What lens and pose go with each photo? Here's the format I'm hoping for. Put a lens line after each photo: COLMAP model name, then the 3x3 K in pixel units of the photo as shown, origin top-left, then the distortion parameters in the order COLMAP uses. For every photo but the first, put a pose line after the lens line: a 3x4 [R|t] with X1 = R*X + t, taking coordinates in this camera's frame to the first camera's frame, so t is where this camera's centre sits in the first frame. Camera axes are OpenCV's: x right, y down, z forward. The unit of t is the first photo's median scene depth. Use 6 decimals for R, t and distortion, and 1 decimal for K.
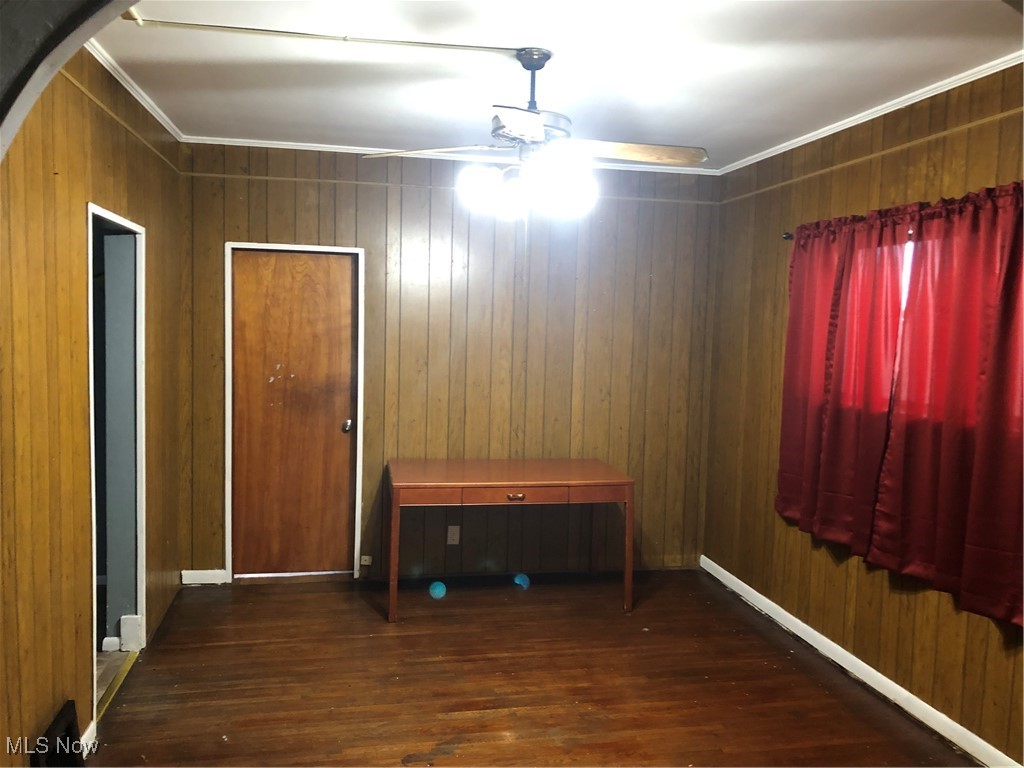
lens RADIAL K [[835.2, 0, 510.2], [0, 835.2, 386.4], [0, 0, 1]] dist [0.029377, -0.034558]
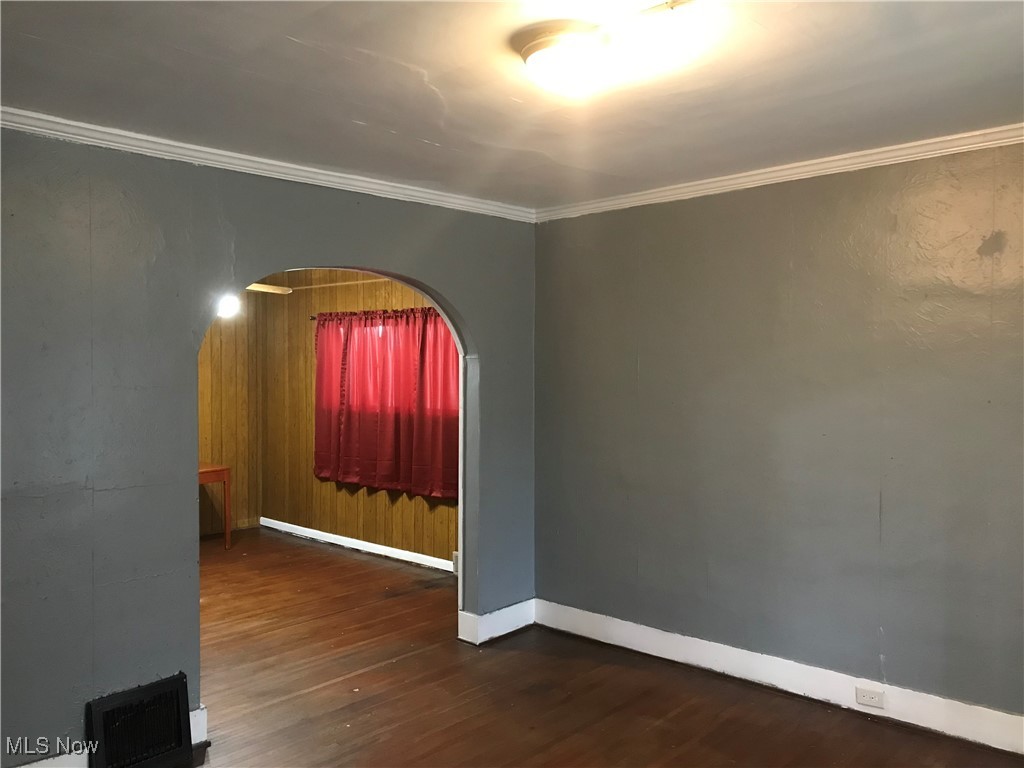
lens RADIAL K [[833.5, 0, 511.6], [0, 833.5, 382.7], [0, 0, 1]] dist [0.026984, -0.028028]
pose [[0.804284, -0.037026, 0.593090, -0.386220], [0.062121, 0.997827, -0.021948, 0.021283], [-0.590989, 0.054496, 0.804837, -0.666019]]
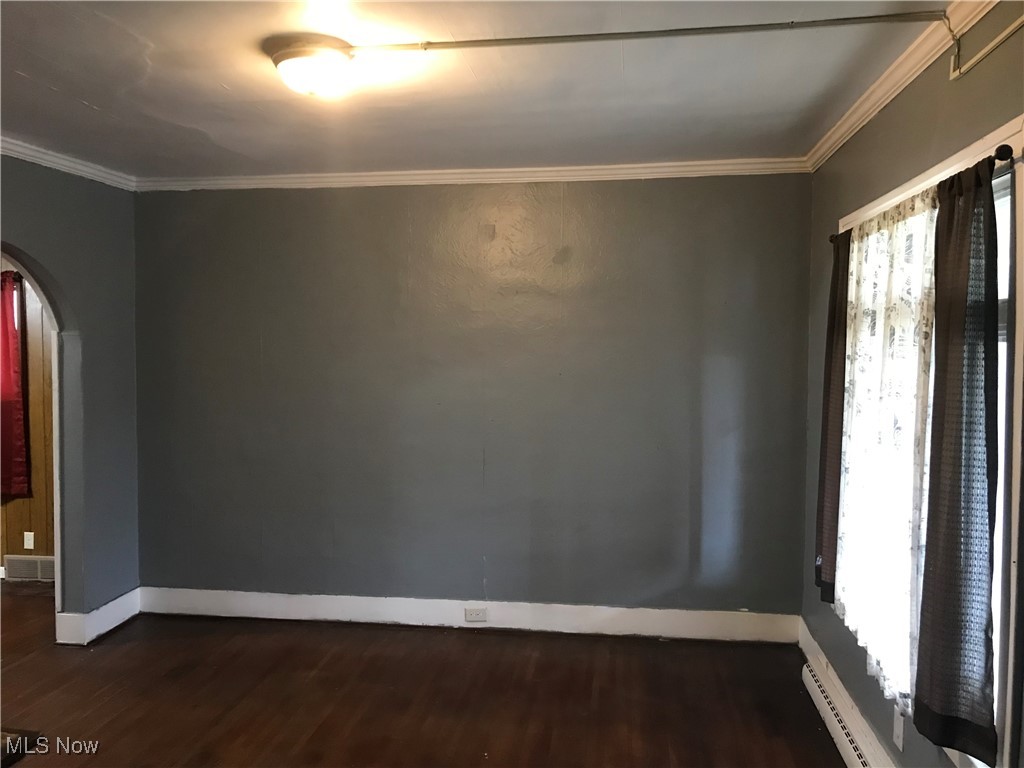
lens RADIAL K [[833.5, 0, 520.3], [0, 833.5, 380.5], [0, 0, 1]] dist [0.026984, -0.028028]
pose [[0.315373, -0.066424, 0.946640, -0.565416], [0.066495, 0.996642, 0.047780, 0.003310], [-0.946635, 0.047879, 0.318730, -0.576567]]
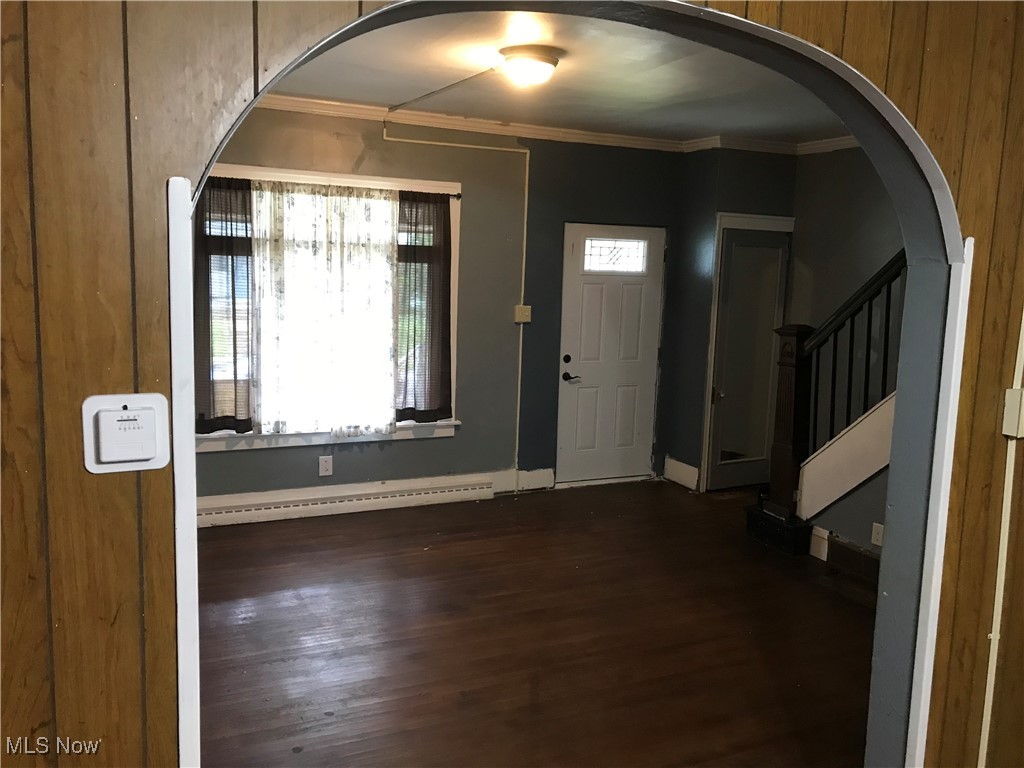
lens RADIAL K [[833.5, 0, 518.4], [0, 833.5, 376.2], [0, 0, 1]] dist [0.026984, -0.028028]
pose [[-0.966322, -0.025268, -0.256091, 0.200004], [-0.074652, 0.979898, 0.185003, -0.054306], [0.246269, 0.197890, -0.948784, 0.609476]]
